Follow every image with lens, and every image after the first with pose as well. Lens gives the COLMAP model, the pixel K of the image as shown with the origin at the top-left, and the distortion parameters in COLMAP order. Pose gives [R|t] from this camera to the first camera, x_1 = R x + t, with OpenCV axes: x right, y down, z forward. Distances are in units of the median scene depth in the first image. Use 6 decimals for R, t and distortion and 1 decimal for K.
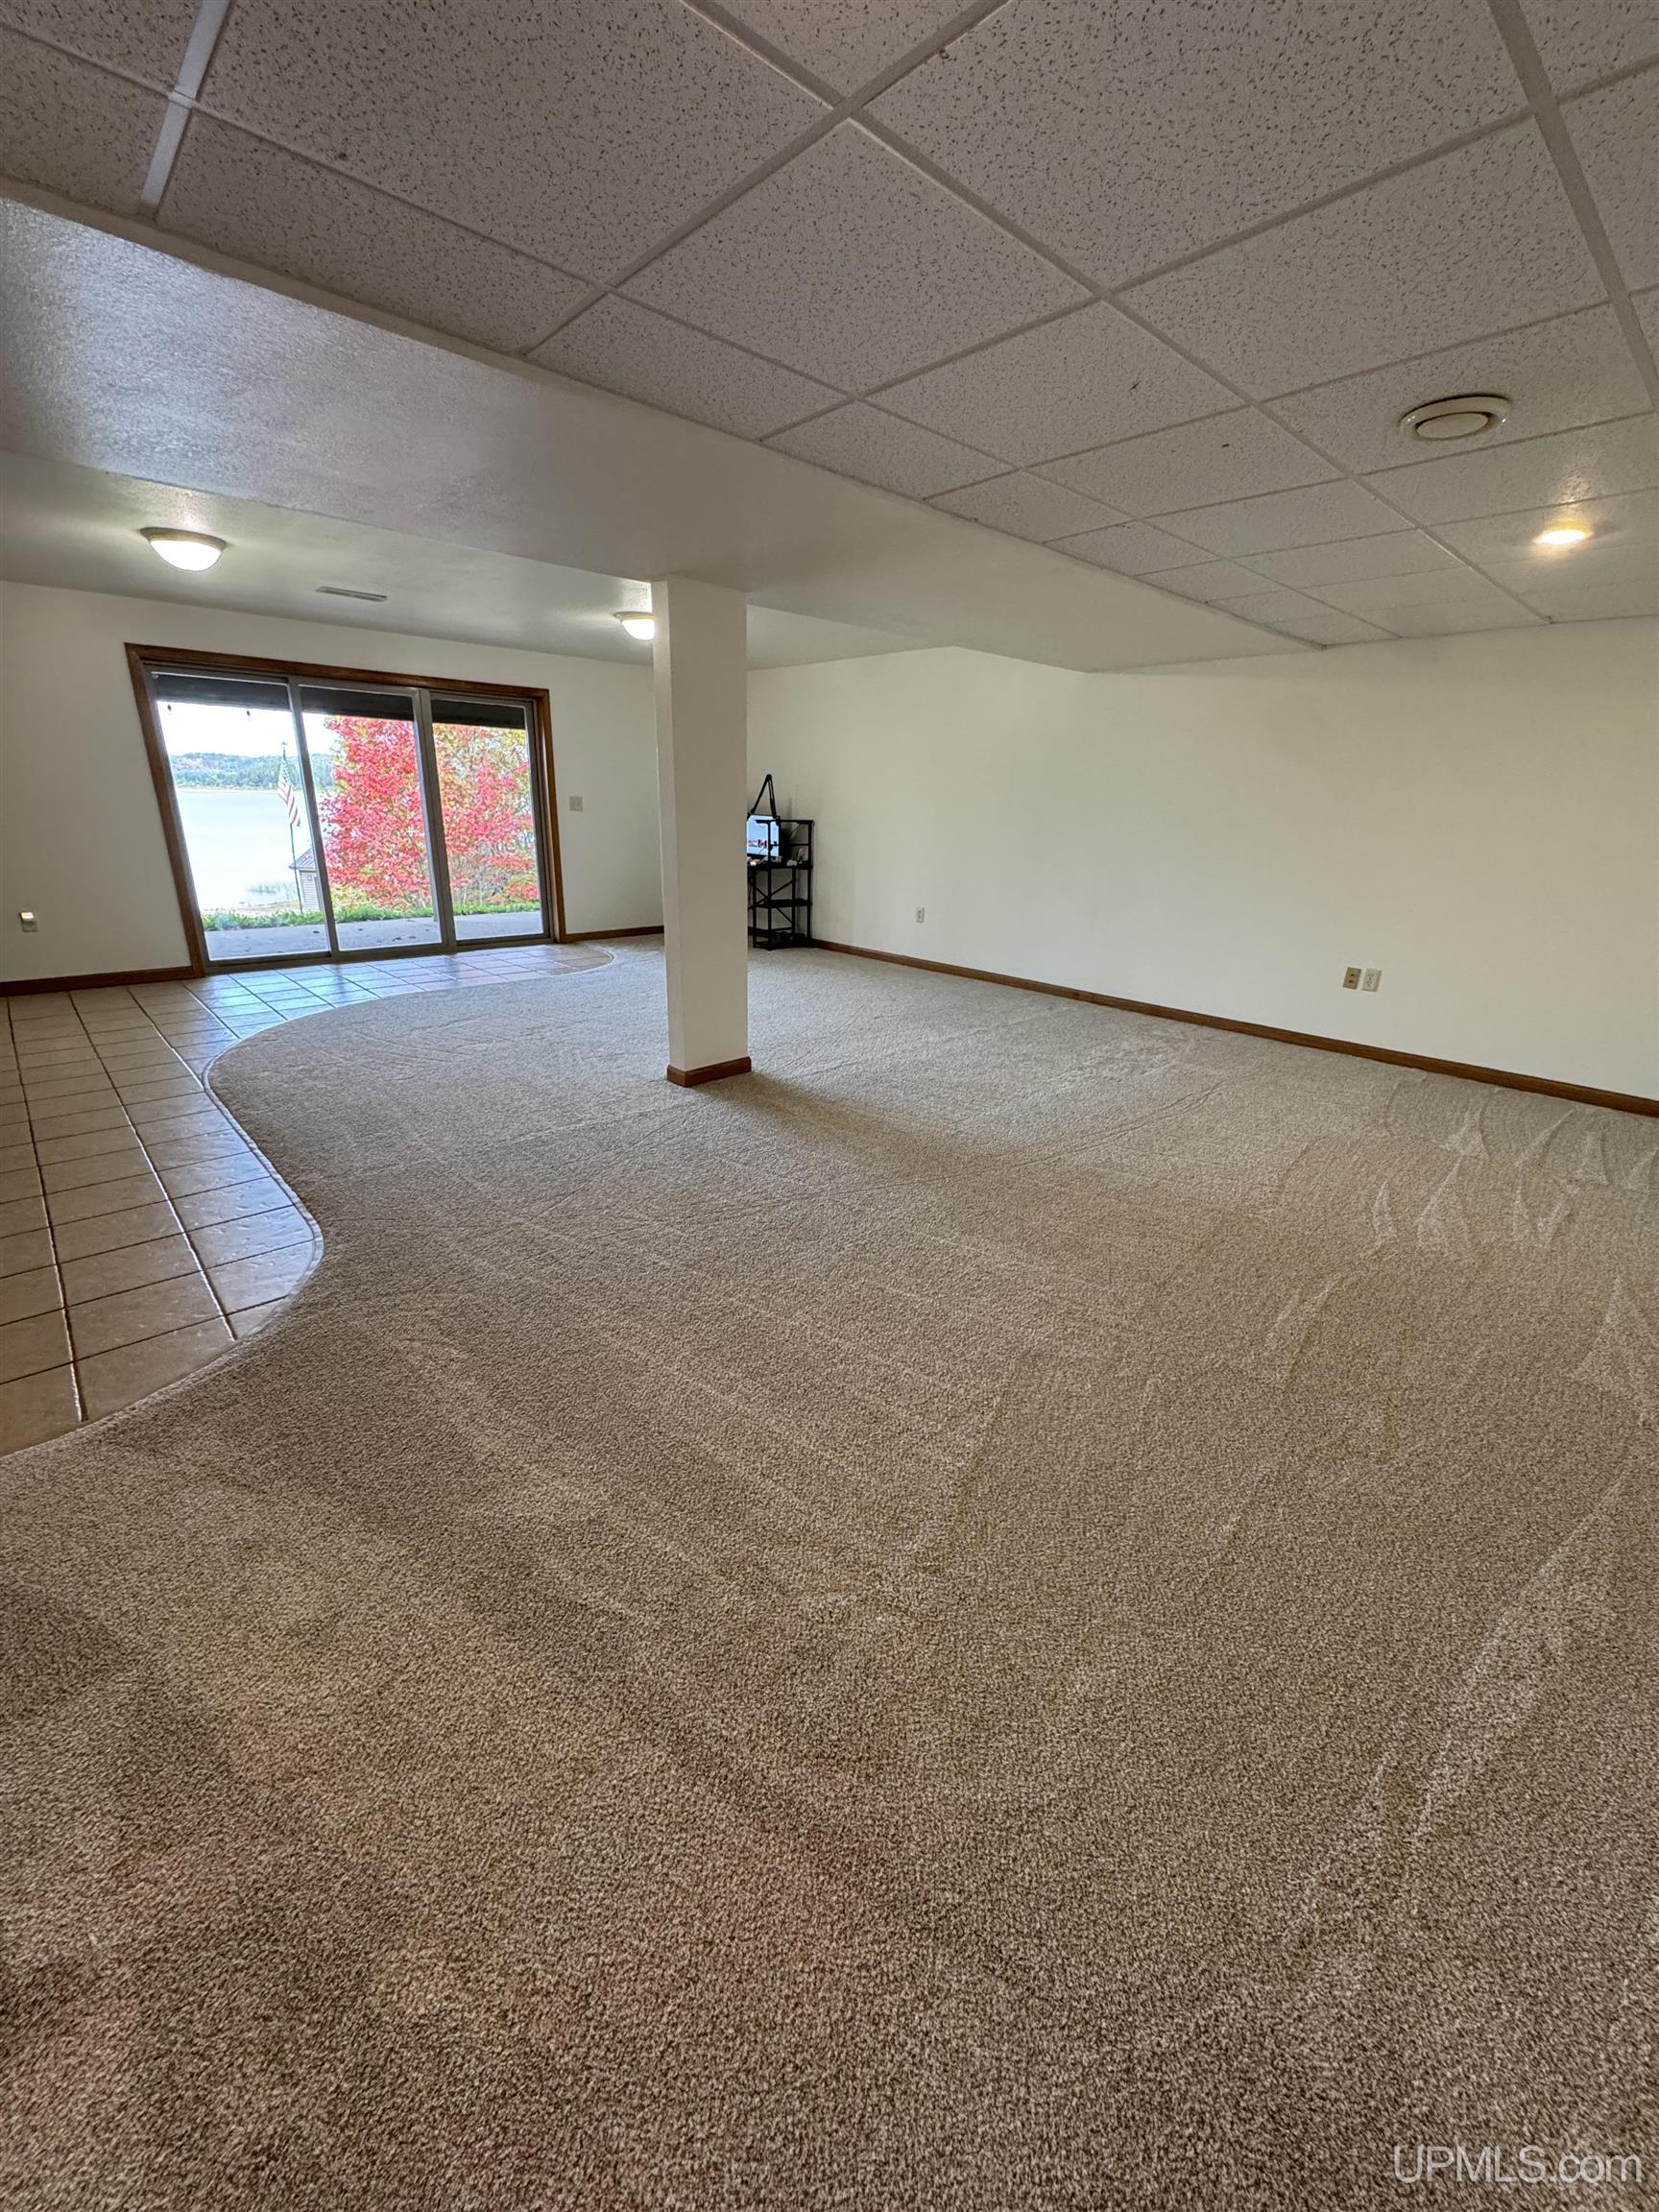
lens RADIAL K [[890.4, 0, 829.5], [0, 890.4, 1106.0], [0, 0, 1]] dist [0.017879, 0.000069]
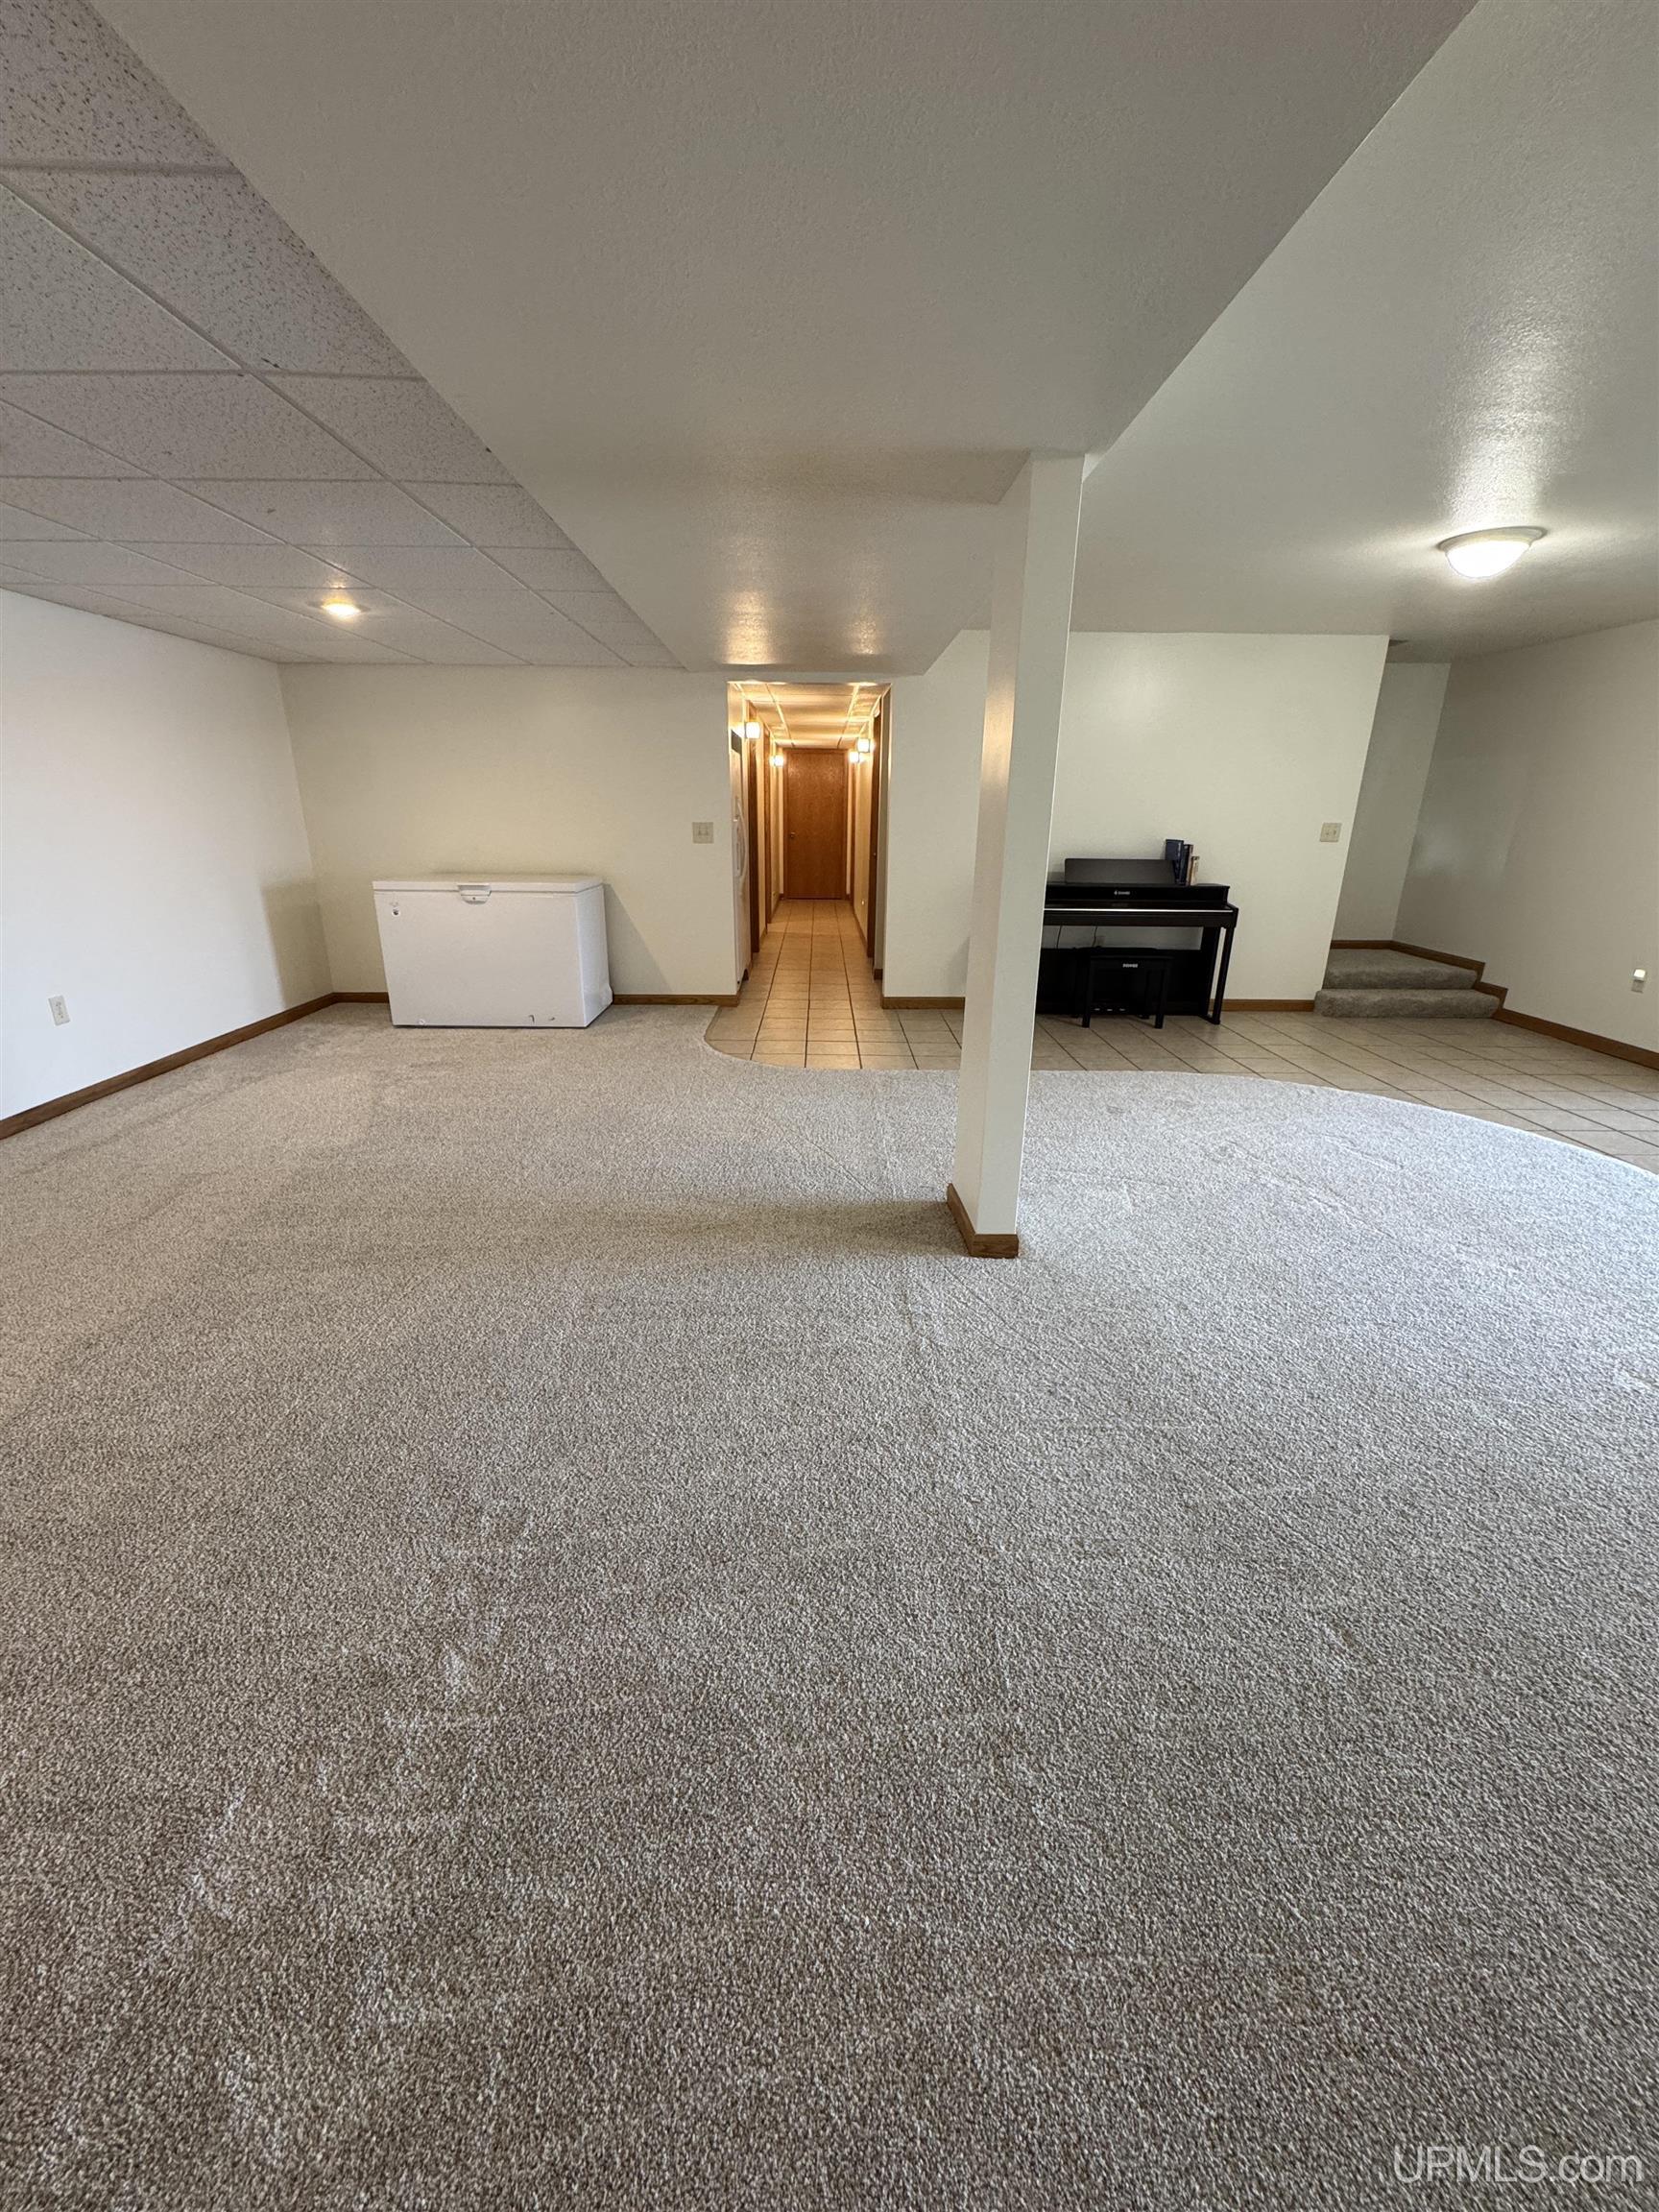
lens RADIAL K [[876.2, 0, 829.5], [0, 876.2, 1106.0], [0, 0, 1]] dist [-0.007754, 0.000184]
pose [[-0.666330, 0.214260, -0.714211, 0.264516], [-0.268690, 0.824489, 0.498020, -0.268957], [0.695565, 0.523746, -0.491812, 0.786823]]
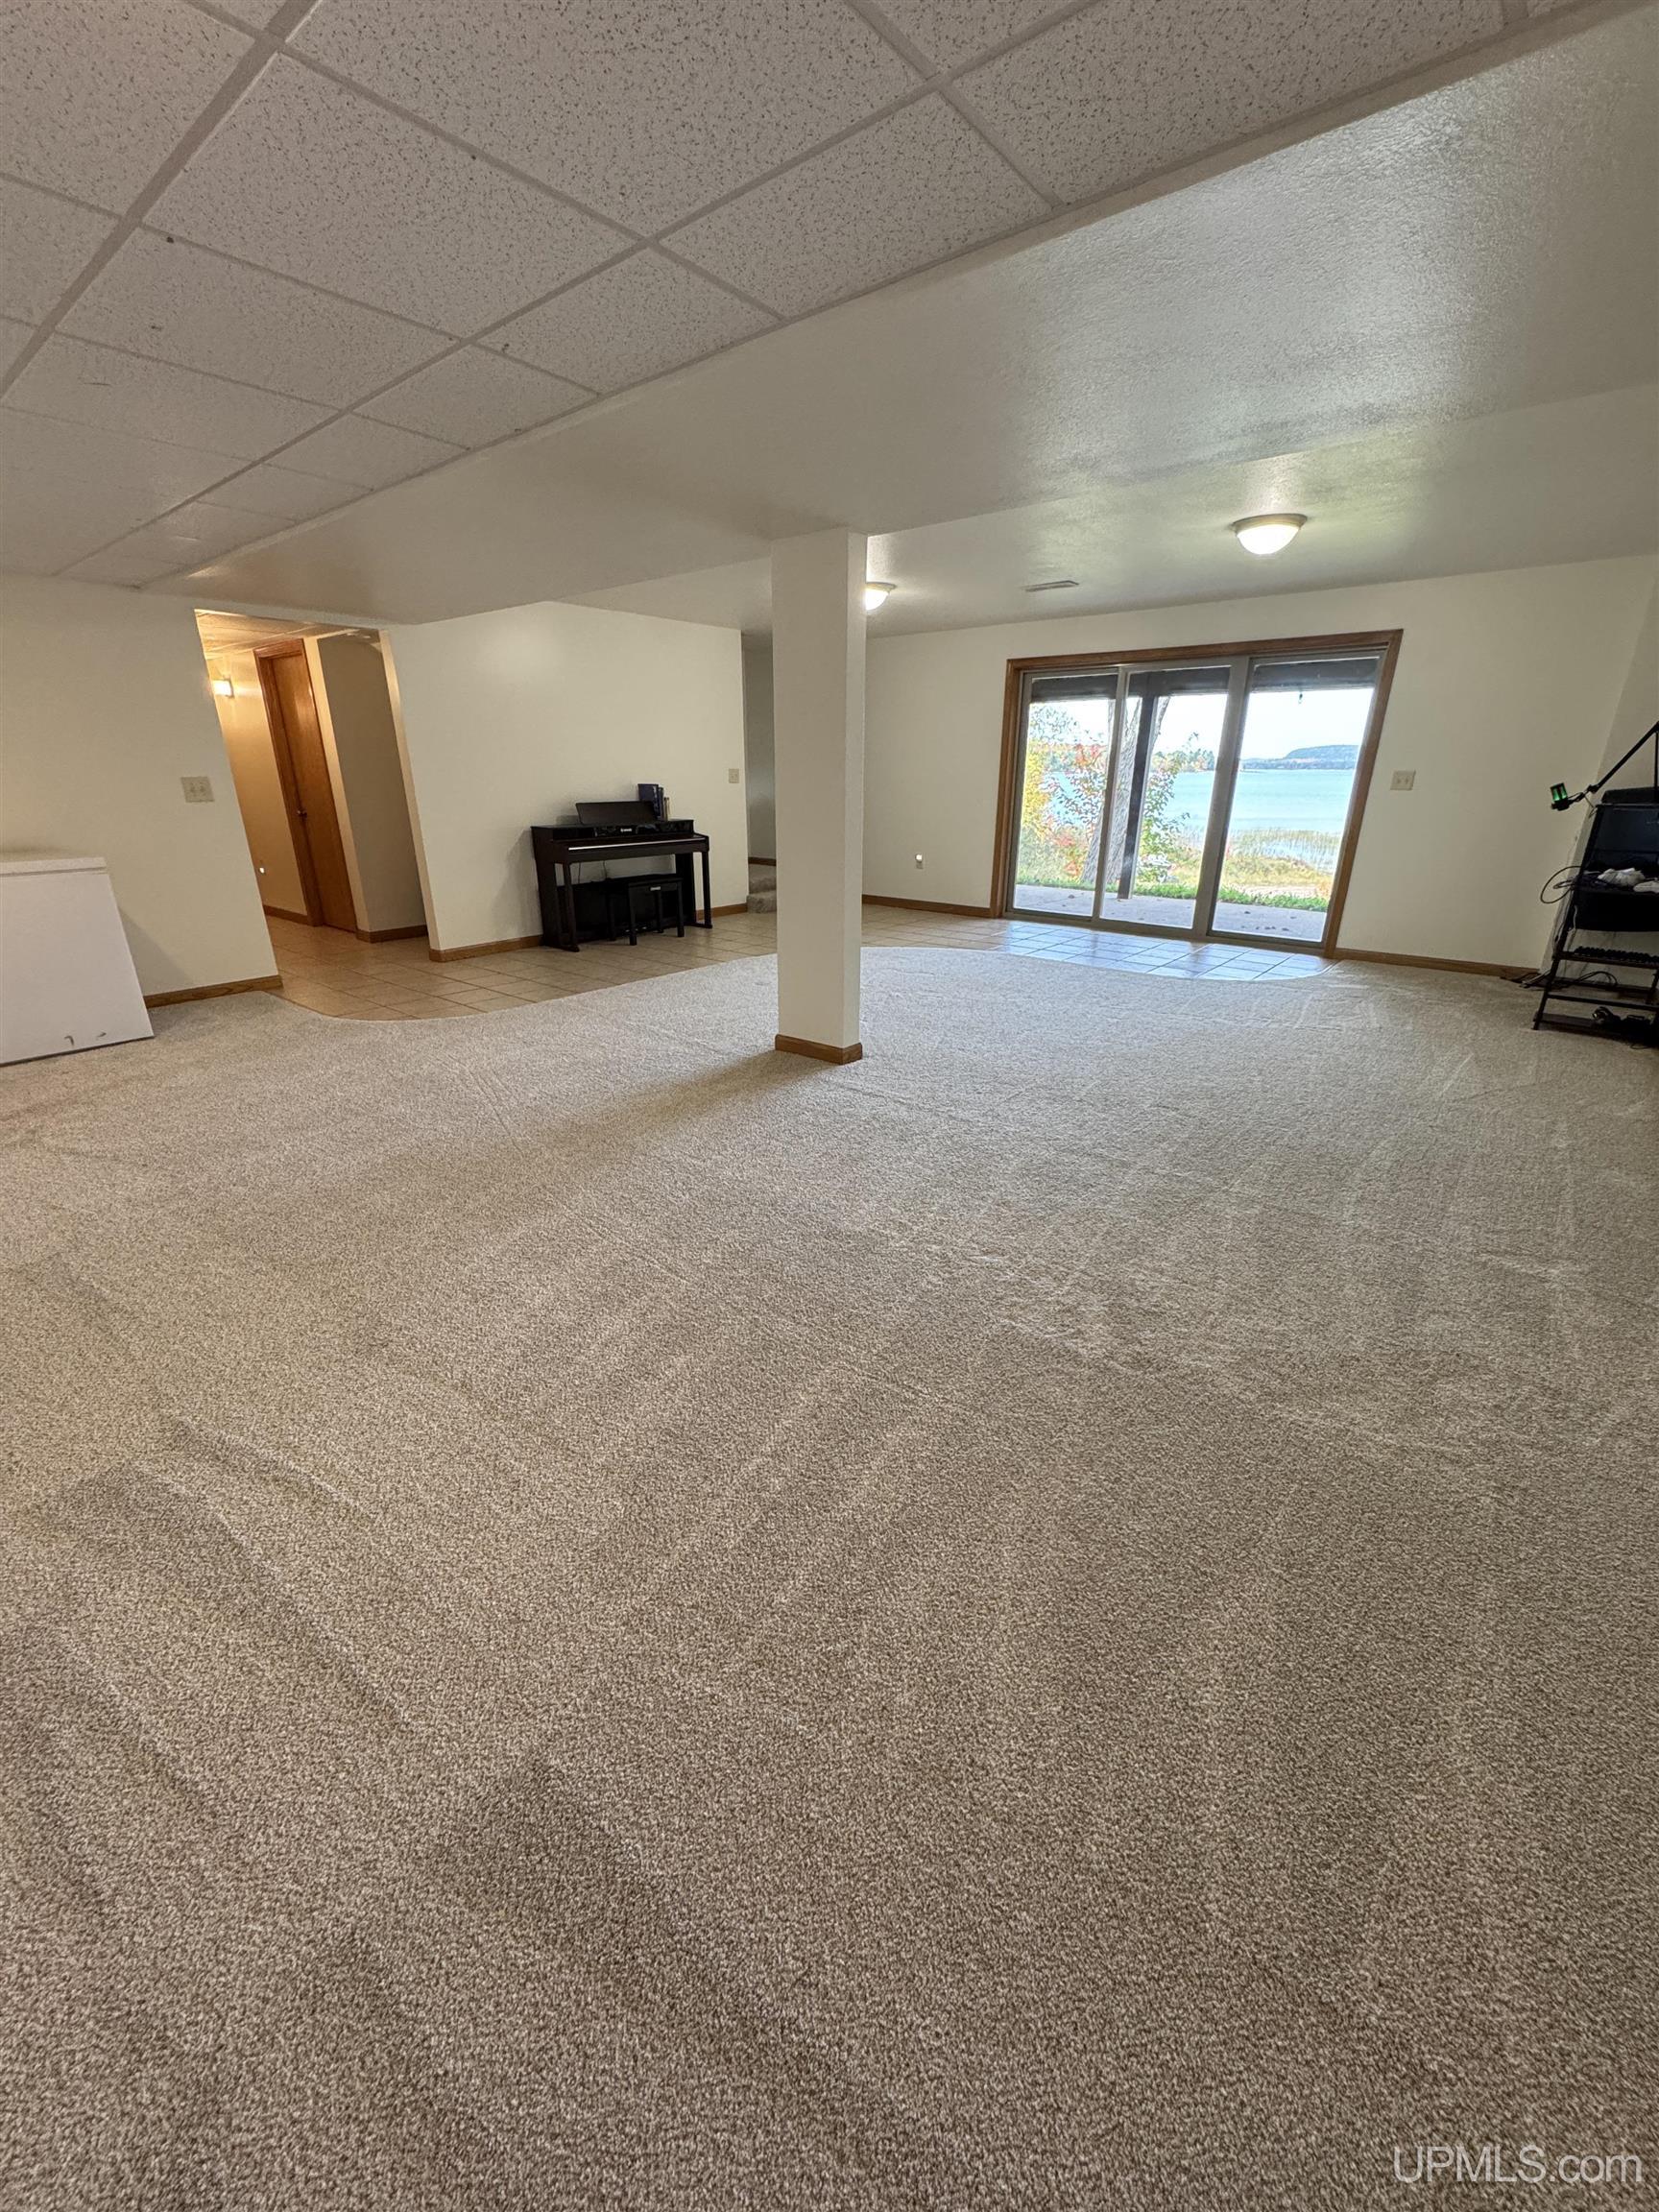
lens RADIAL K [[876.2, 0, 829.5], [0, 876.2, 1106.0], [0, 0, 1]] dist [-0.007754, 0.000184]
pose [[0.133682, 0.338784, -0.931319, 0.511022], [-0.327124, 0.902166, 0.281224, -0.167416], [0.935478, 0.267062, 0.231428, 0.530953]]
